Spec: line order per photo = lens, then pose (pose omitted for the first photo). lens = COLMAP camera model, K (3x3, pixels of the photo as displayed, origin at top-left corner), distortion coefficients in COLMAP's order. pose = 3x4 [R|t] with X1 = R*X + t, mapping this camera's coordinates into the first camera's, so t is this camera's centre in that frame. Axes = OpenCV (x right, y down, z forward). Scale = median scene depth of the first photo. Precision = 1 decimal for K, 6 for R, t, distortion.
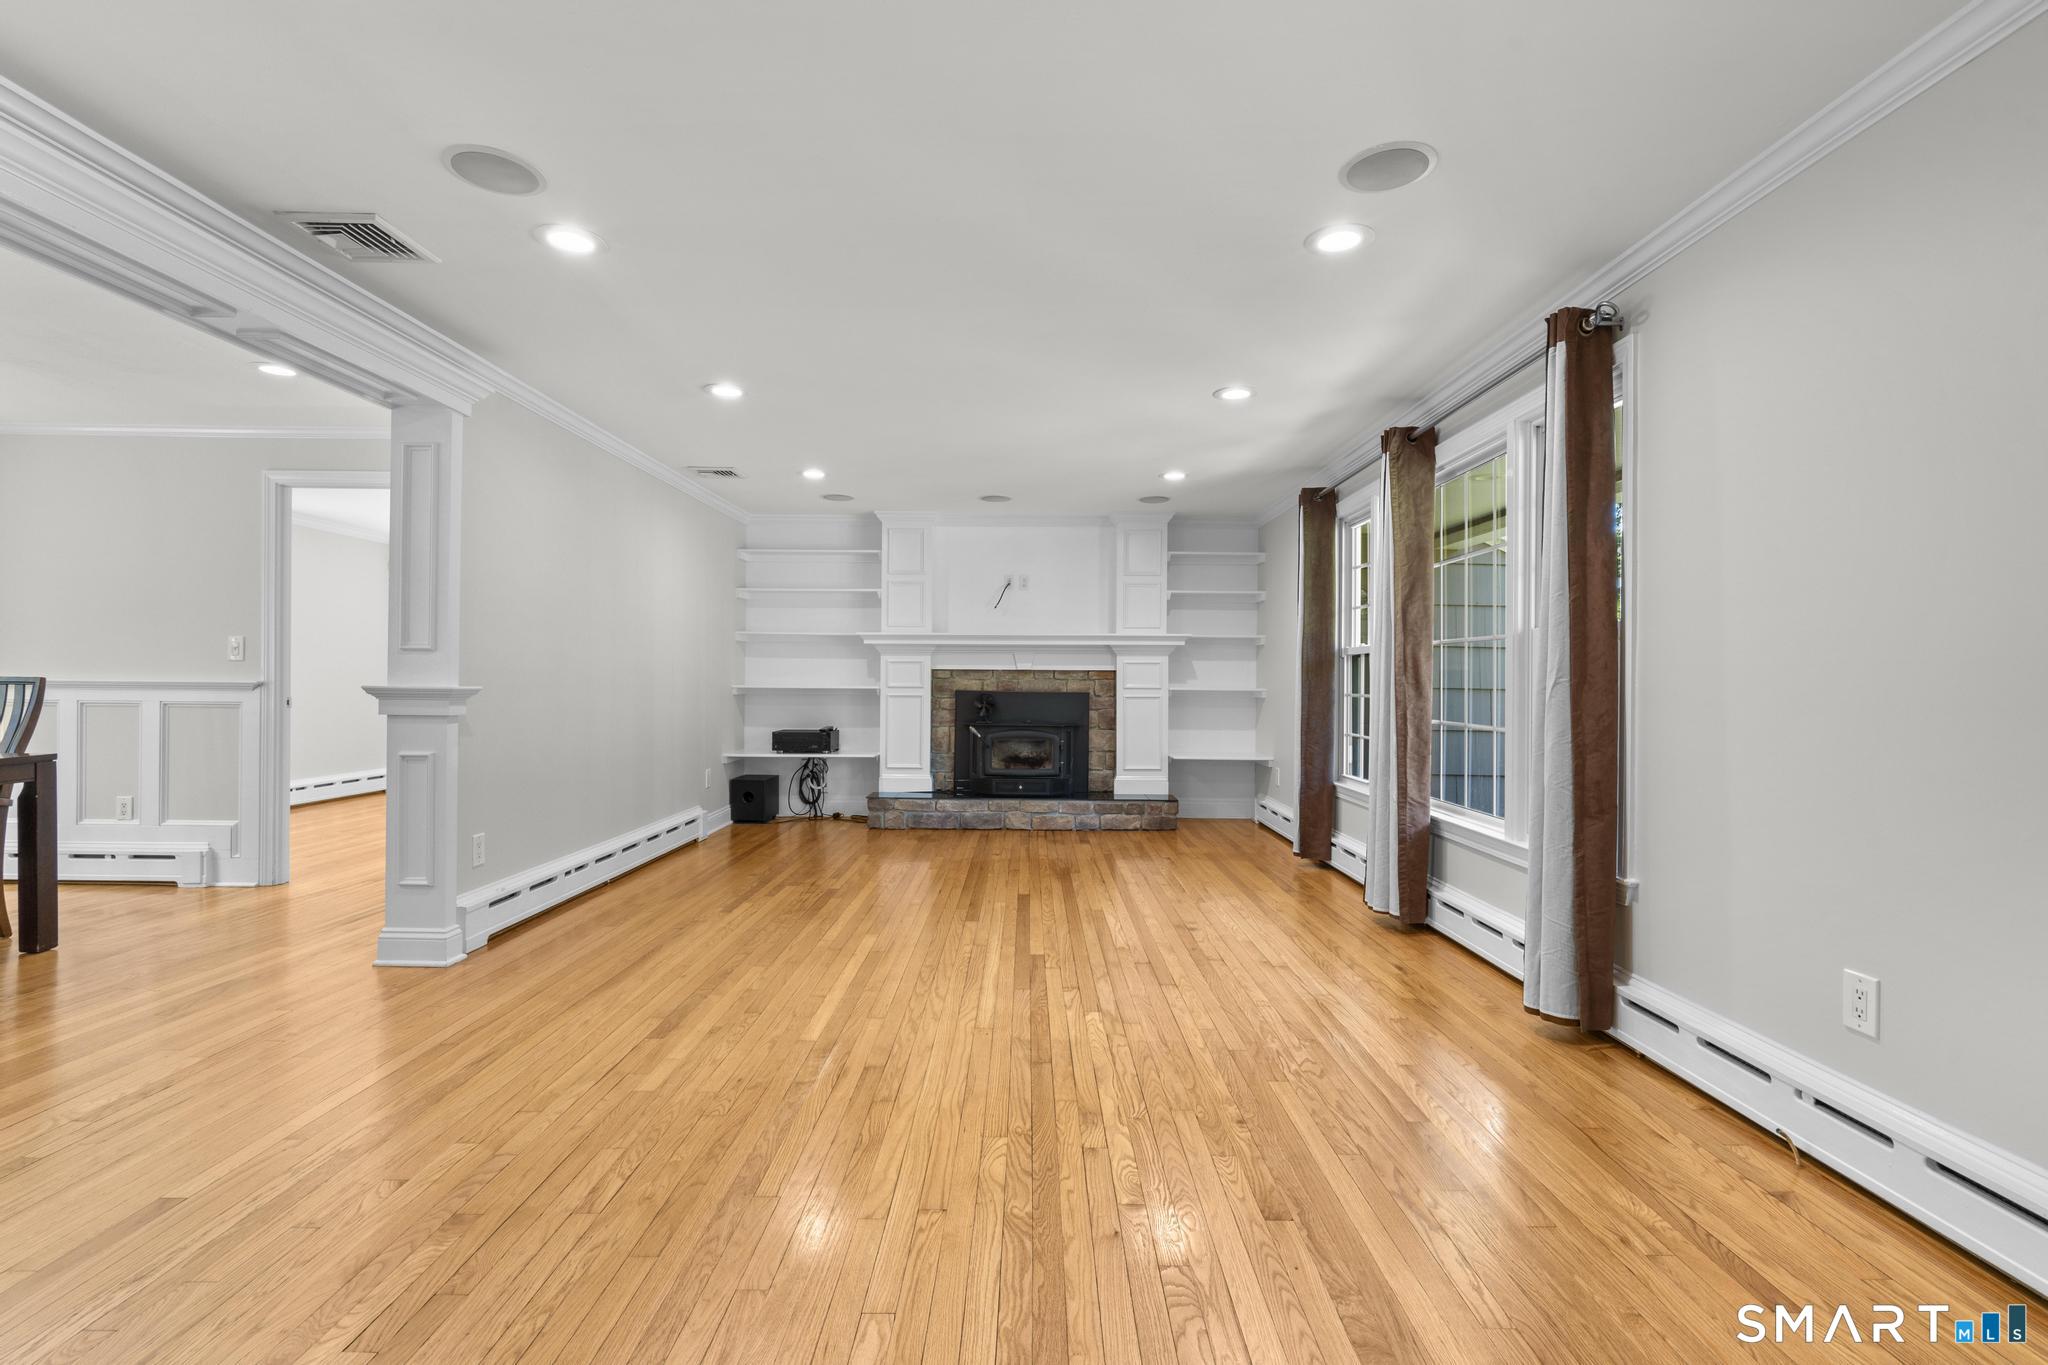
lens RADIAL K [[922.3, 0, 1028.7], [0, 922.3, 683.2], [0, 0, 1]] dist [-0.003821, 0.001850]
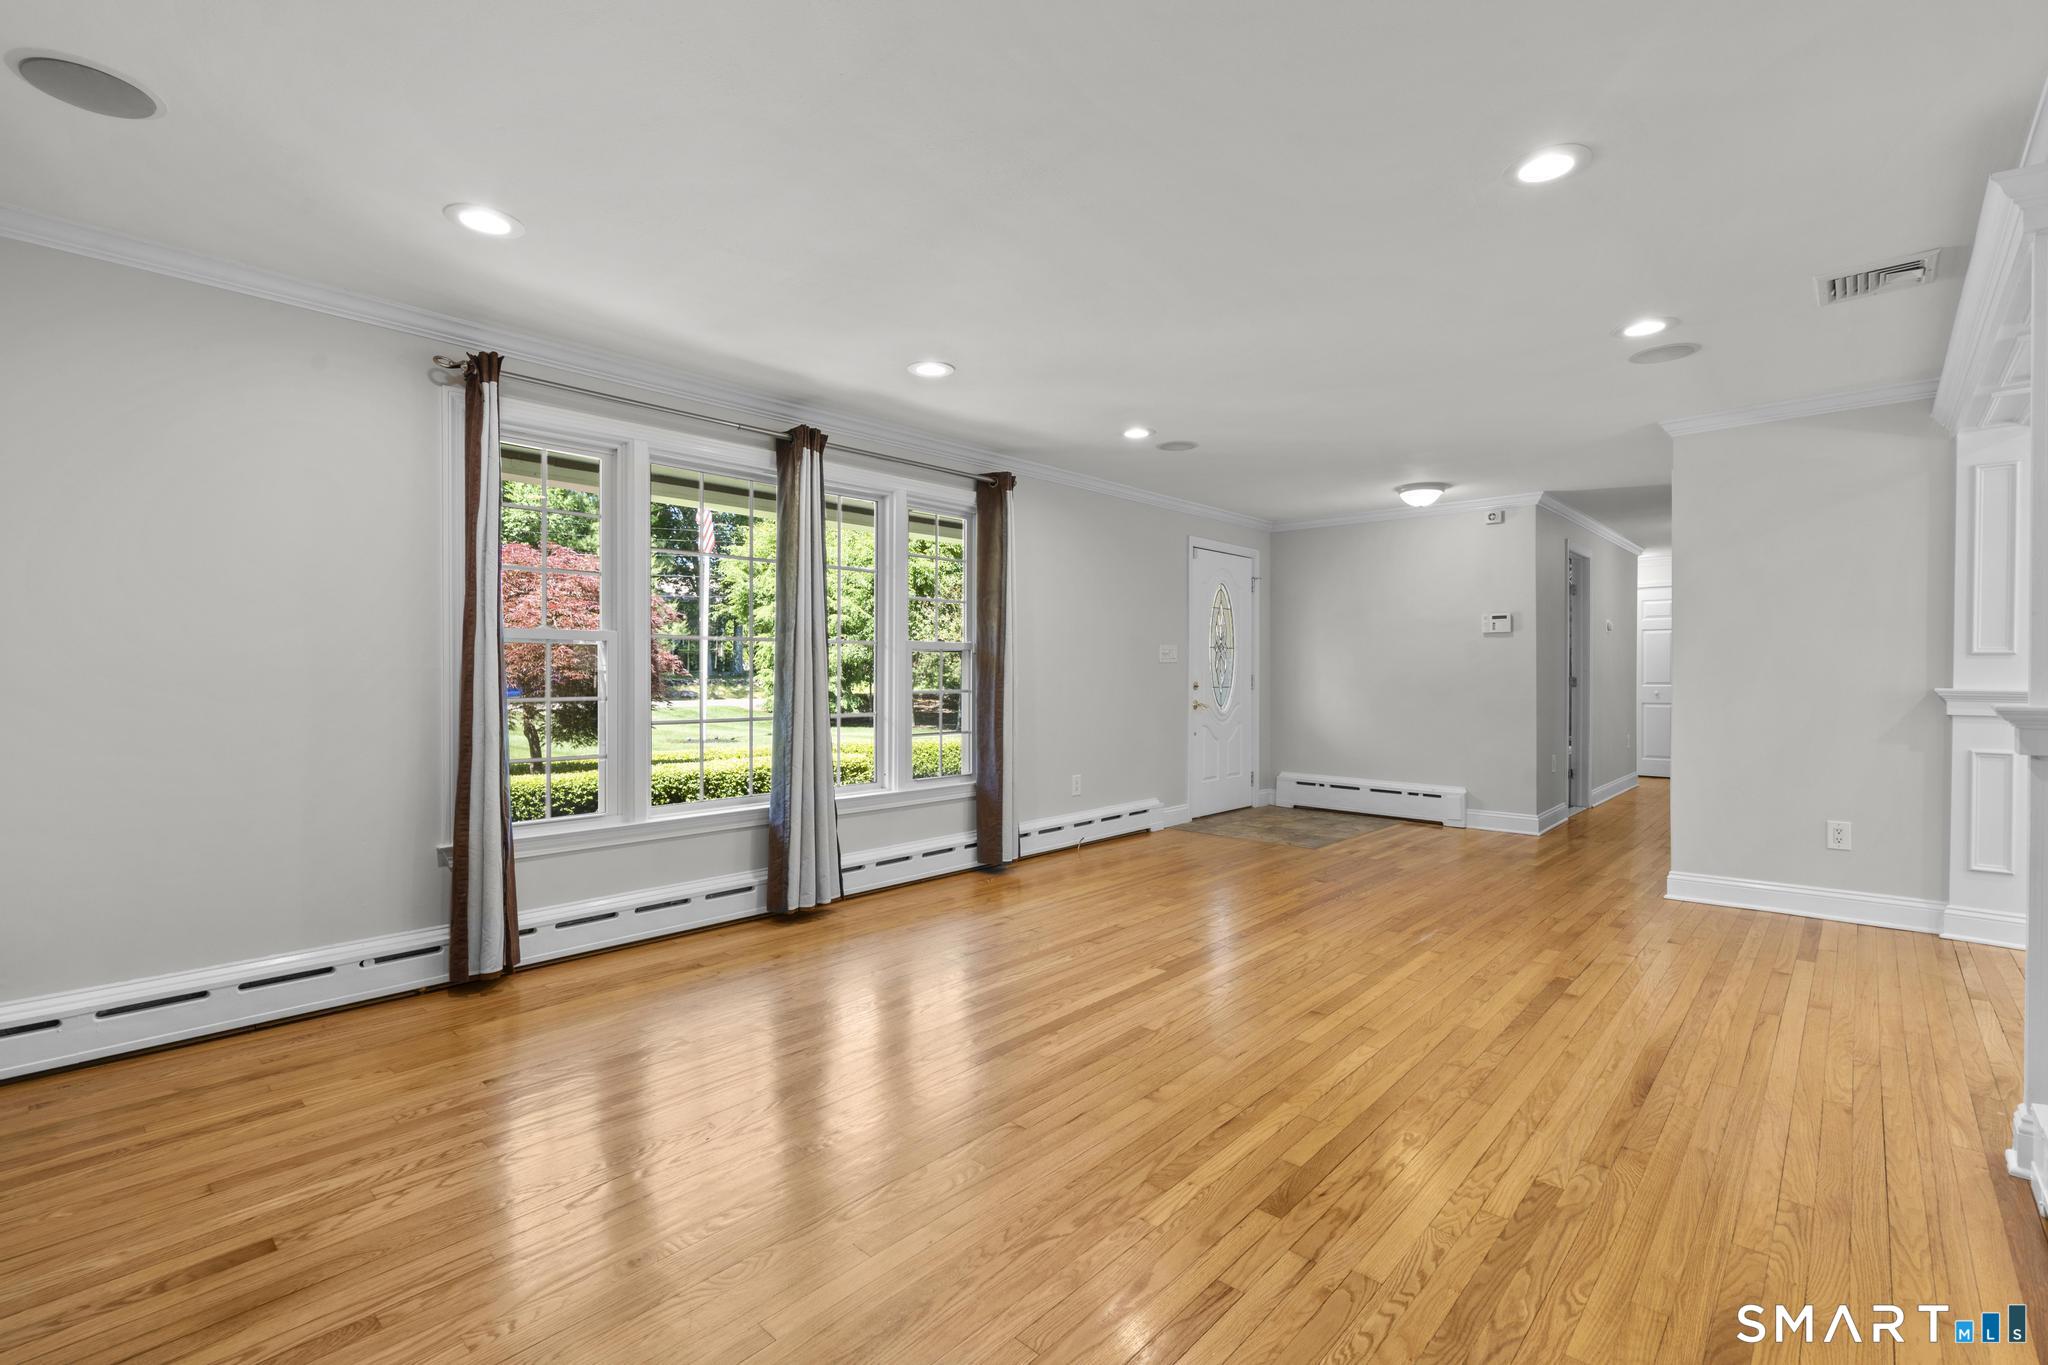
lens RADIAL K [[922.3, 0, 1028.7], [0, 922.3, 683.2], [0, 0, 1]] dist [-0.003821, 0.001850]
pose [[-0.740272, -0.016805, 0.672097, -0.307043], [-0.004292, 0.999785, 0.020270, -0.011565], [-0.672294, 0.012121, -0.740185, 1.050636]]
